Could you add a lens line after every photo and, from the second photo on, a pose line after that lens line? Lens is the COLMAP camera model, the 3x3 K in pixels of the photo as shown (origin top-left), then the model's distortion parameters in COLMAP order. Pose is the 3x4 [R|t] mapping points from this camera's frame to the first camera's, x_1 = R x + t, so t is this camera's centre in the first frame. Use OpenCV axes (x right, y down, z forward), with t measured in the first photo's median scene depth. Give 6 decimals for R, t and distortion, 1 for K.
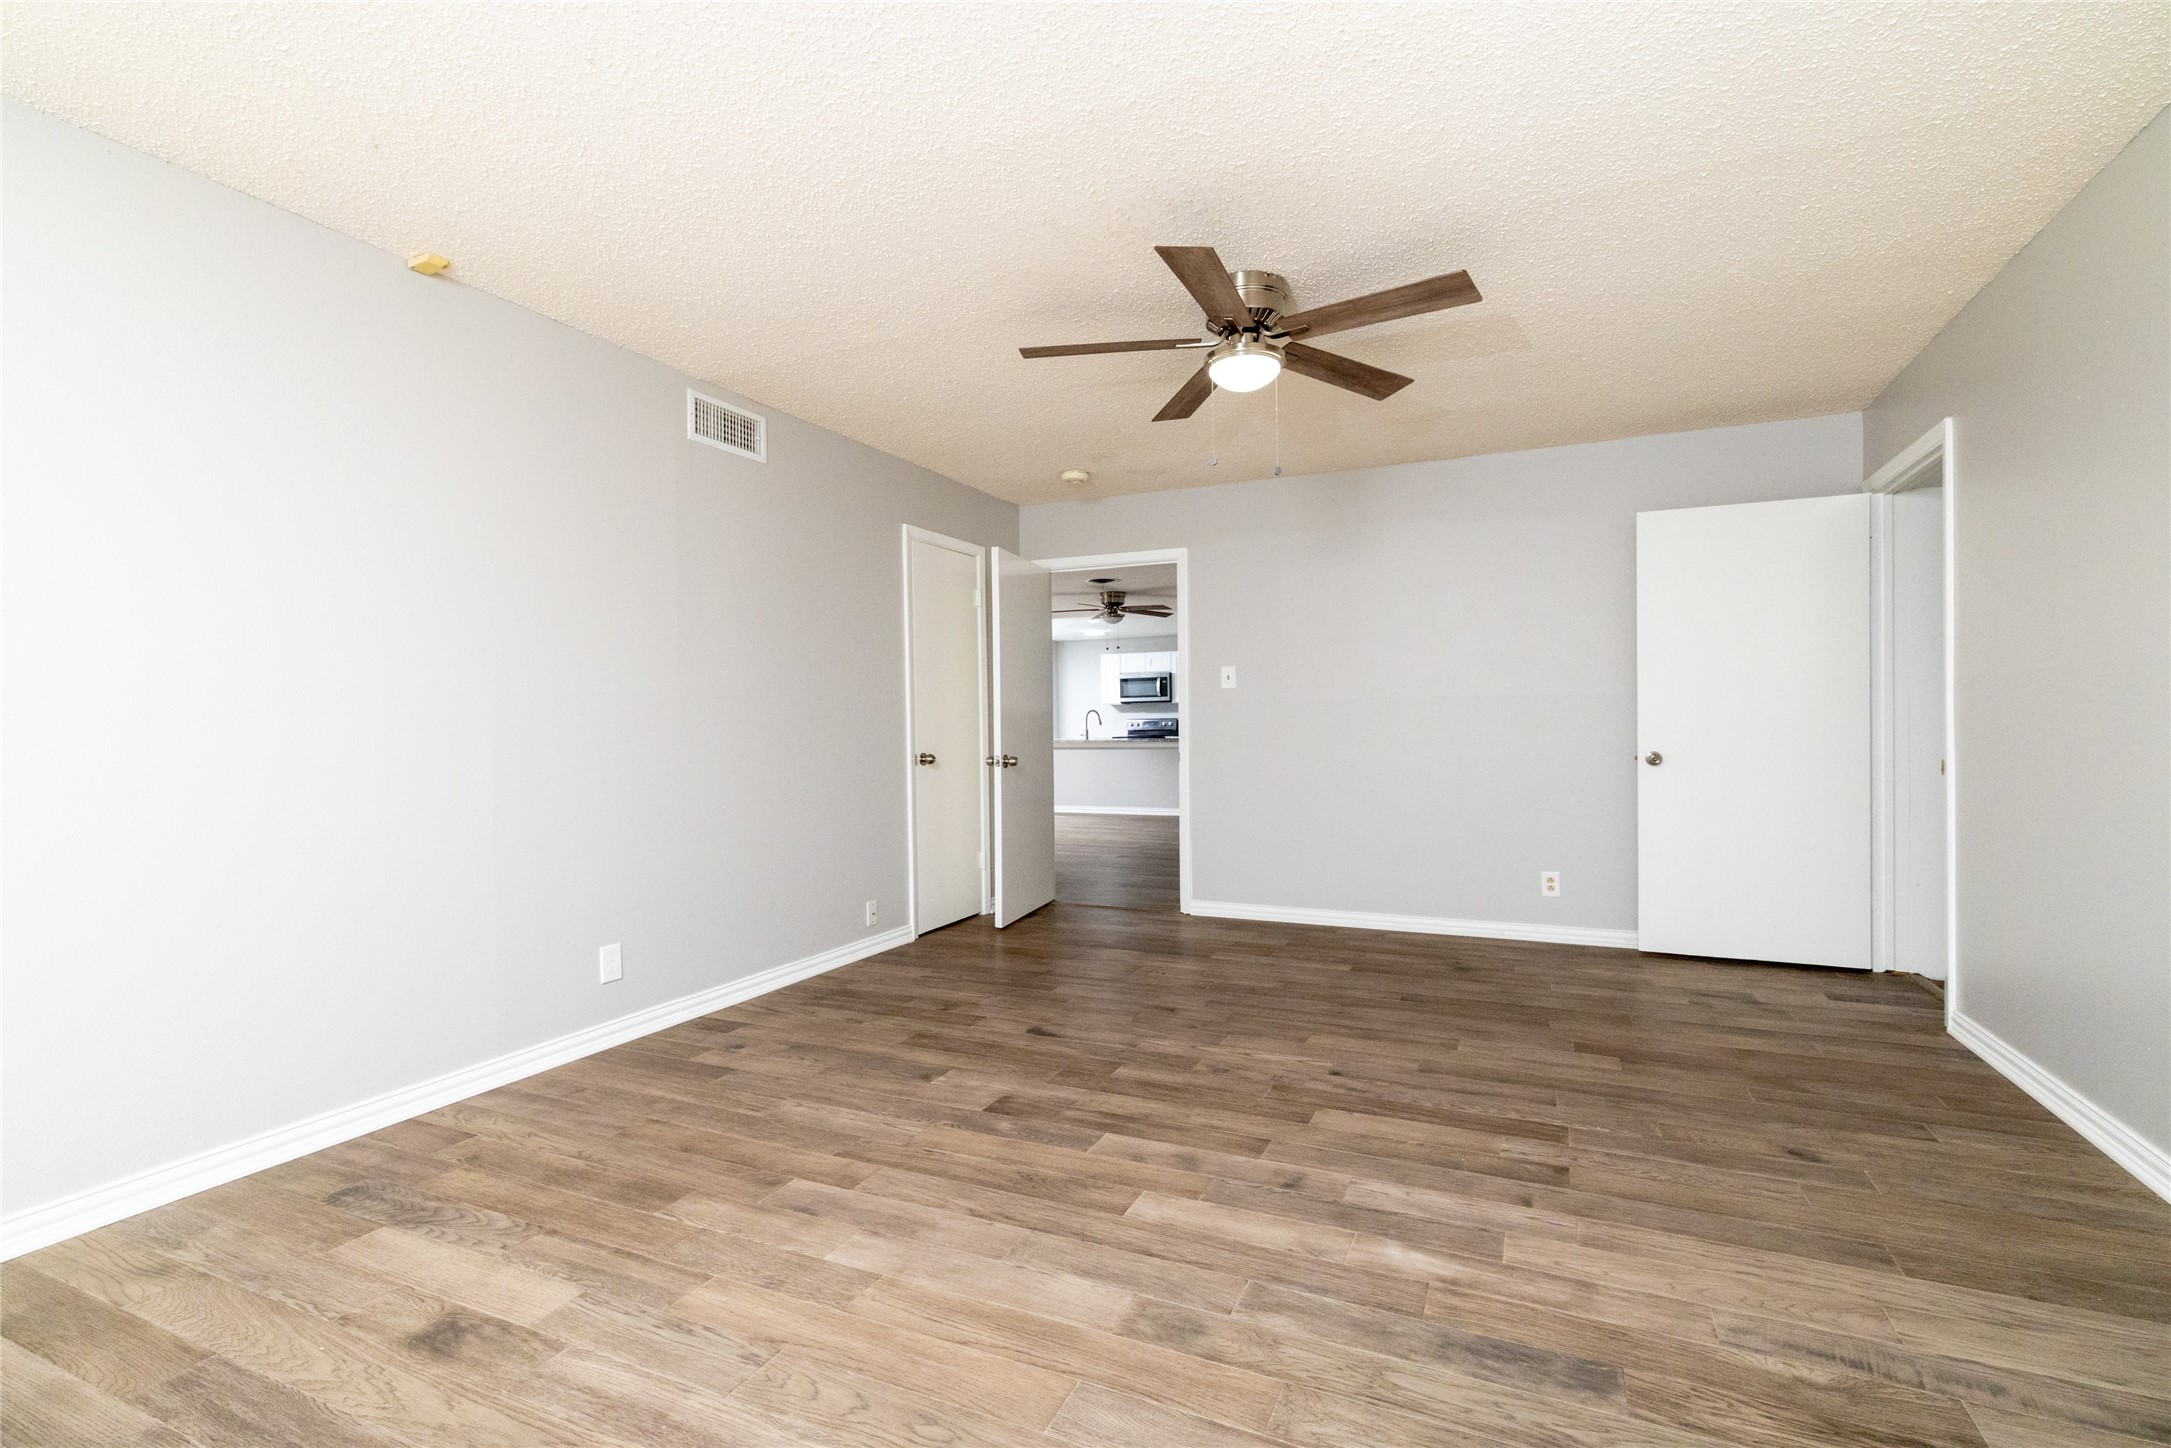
lens RADIAL K [[929.6, 0, 1092.5], [0, 929.6, 725.5], [0, 0, 1]] dist [0.001366, -0.000066]
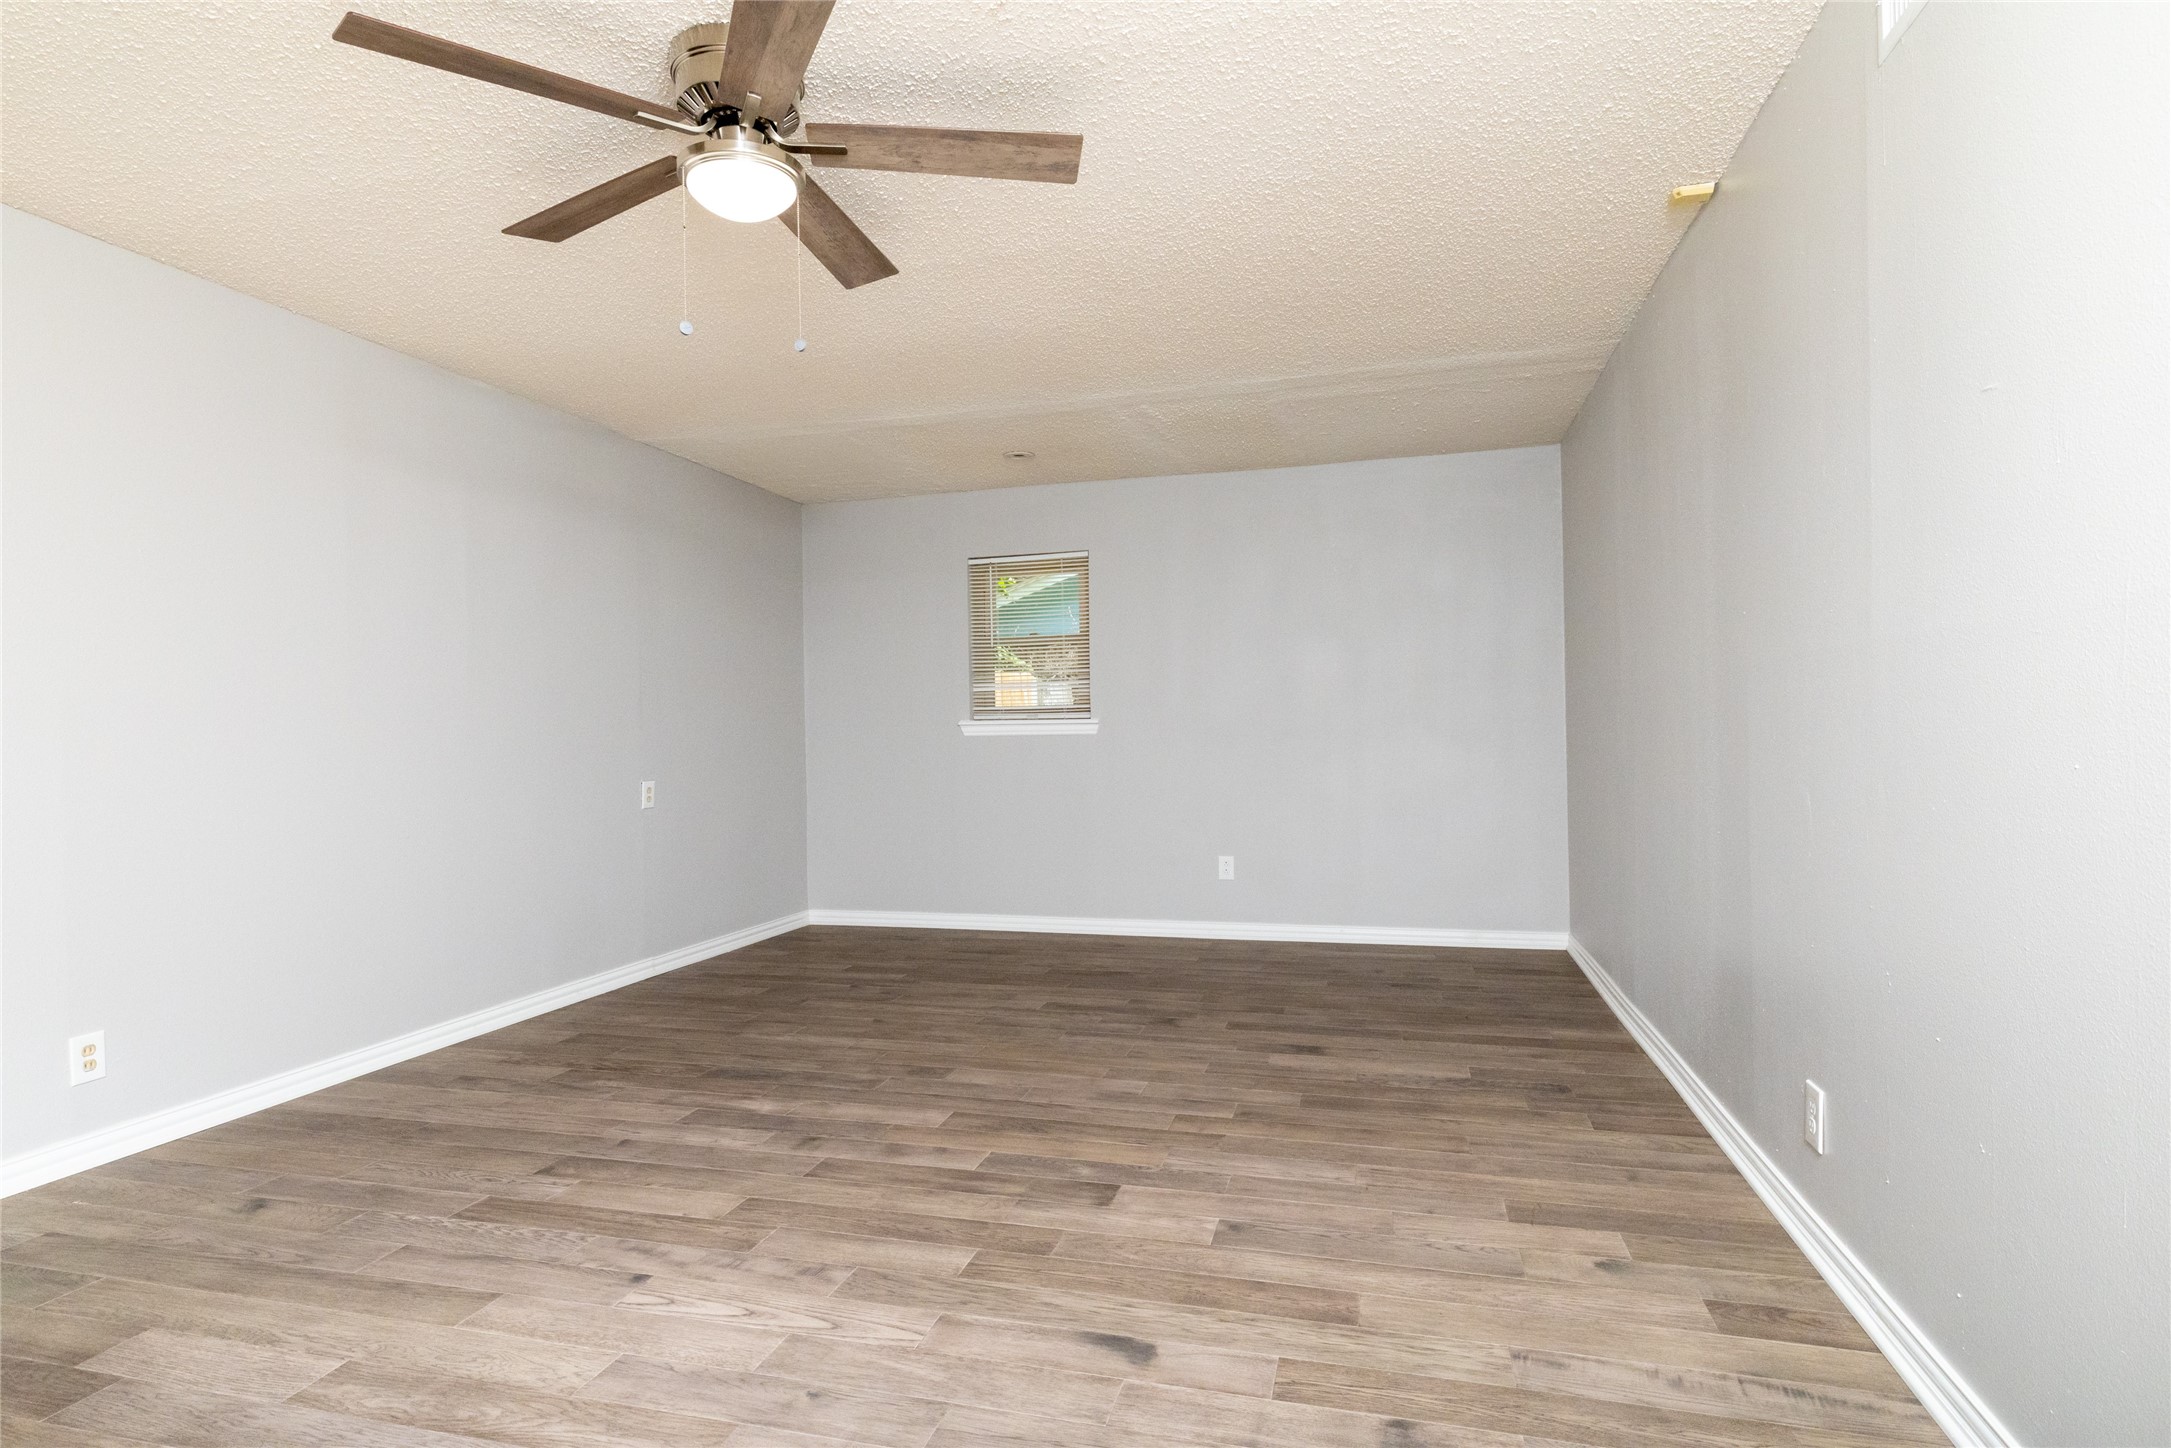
lens RADIAL K [[1122.8, 0, 1084.9], [0, 1122.8, 731.6], [0, 0, 1]] dist [0.001868, 0.000247]
pose [[-0.986471, 0.027256, -0.161656, 0.074954], [0.027235, 0.999626, 0.002350, -0.013095], [0.161660, -0.002085, -0.986844, 2.110755]]
